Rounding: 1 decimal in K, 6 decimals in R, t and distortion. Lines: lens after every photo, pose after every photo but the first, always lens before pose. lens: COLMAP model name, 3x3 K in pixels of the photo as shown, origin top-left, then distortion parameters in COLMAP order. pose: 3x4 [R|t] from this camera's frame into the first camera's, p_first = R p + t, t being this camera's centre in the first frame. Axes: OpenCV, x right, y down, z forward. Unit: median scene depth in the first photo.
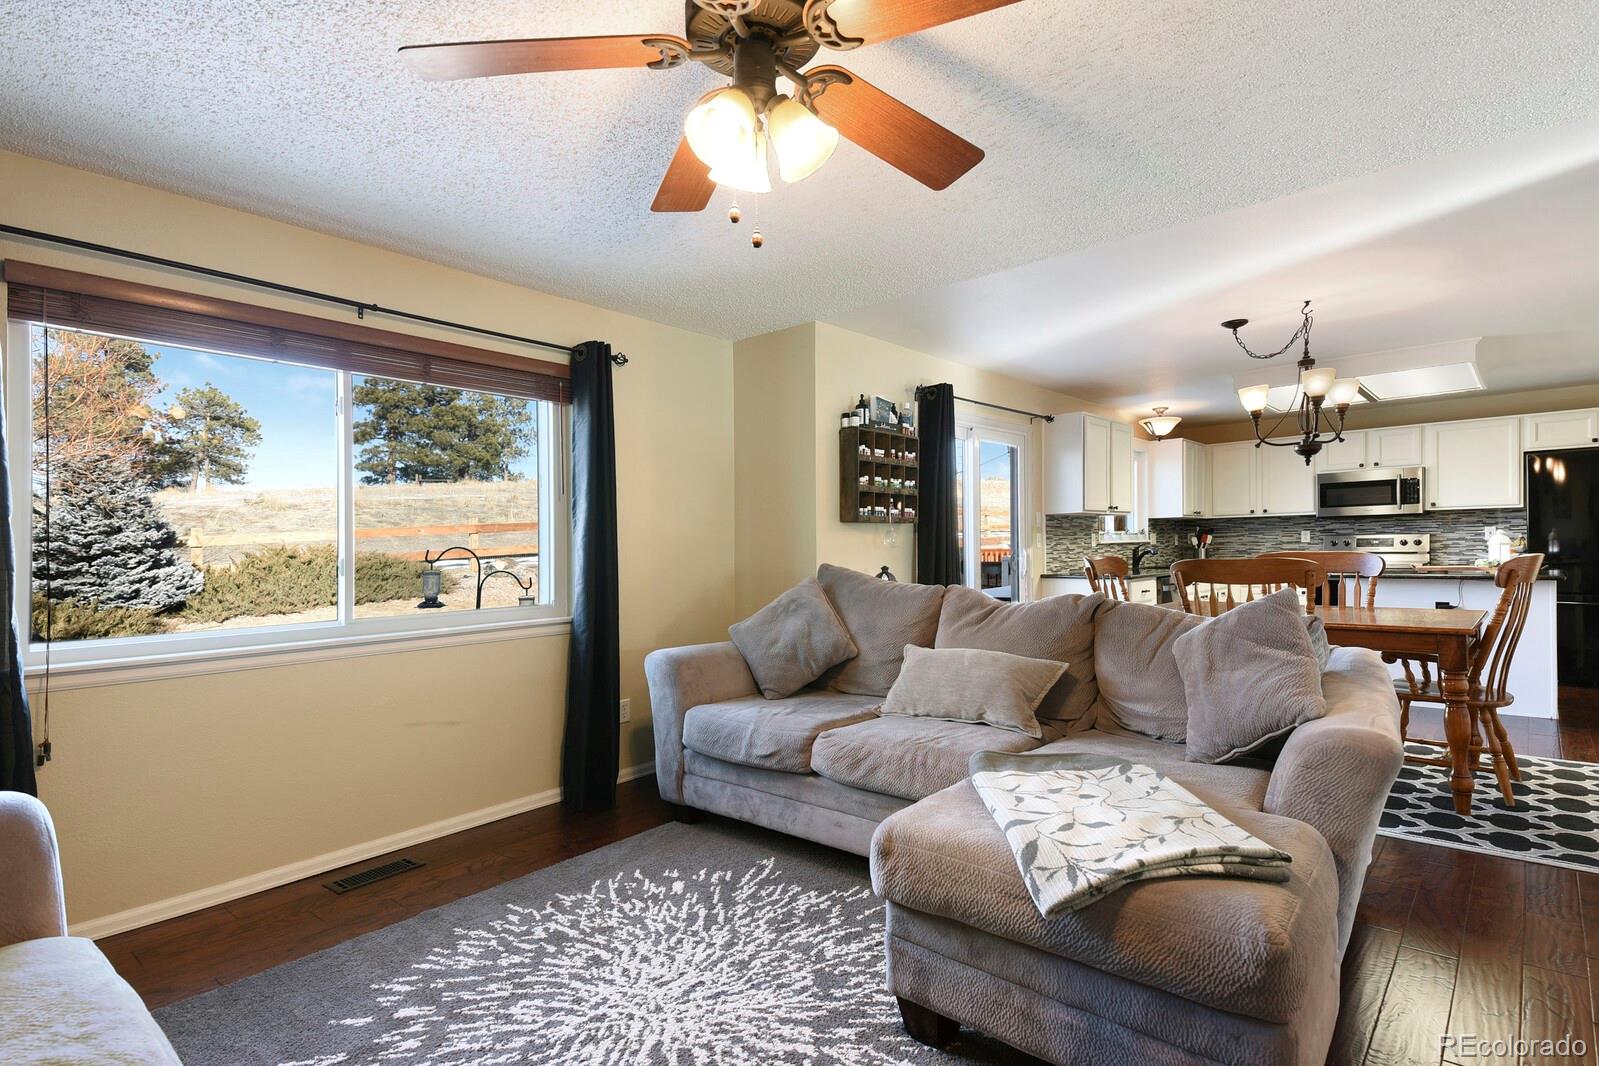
lens RADIAL K [[790.5, 0, 773.4], [0, 790.5, 554.4], [0, 0, 1]] dist [0.112921, -0.055021]
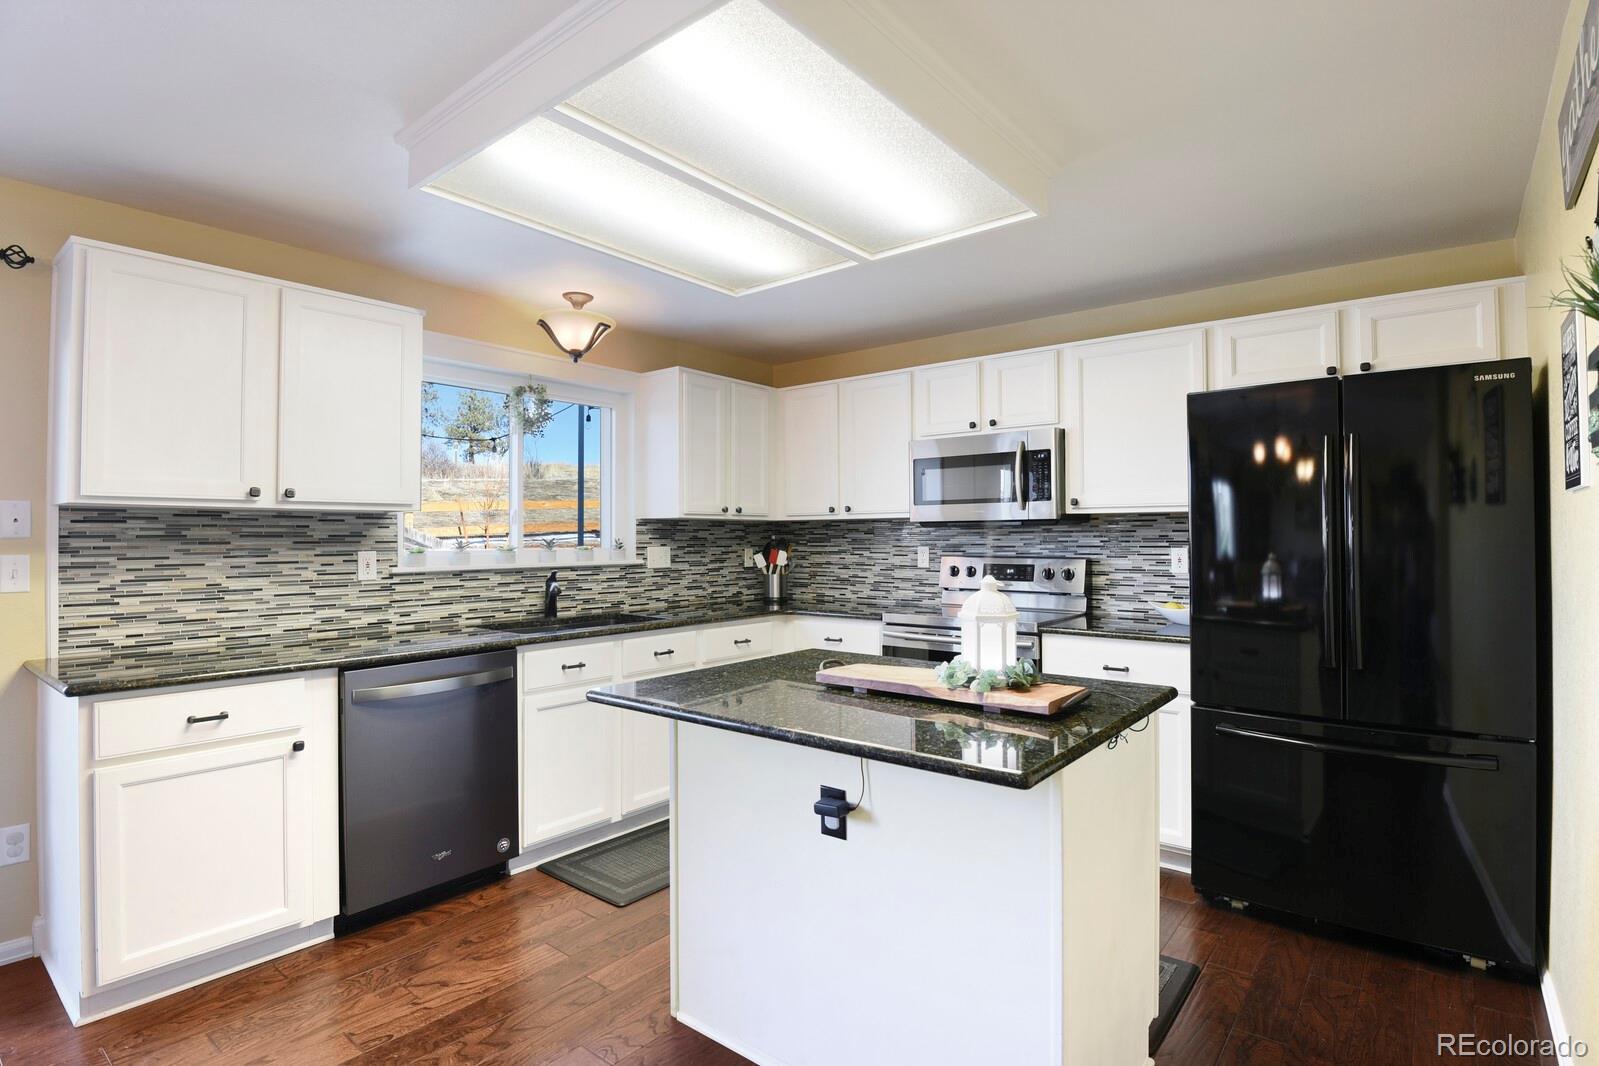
lens RADIAL K [[805.3, 0, 805.2], [0, 805.3, 531.8], [0, 0, 1]] dist [-0.023315, -0.006763]
pose [[0.997642, 0.014878, 0.066998, 0.599367], [-0.013730, 0.999751, -0.017563, -0.031487], [-0.067242, 0.016601, 0.997599, 0.523775]]
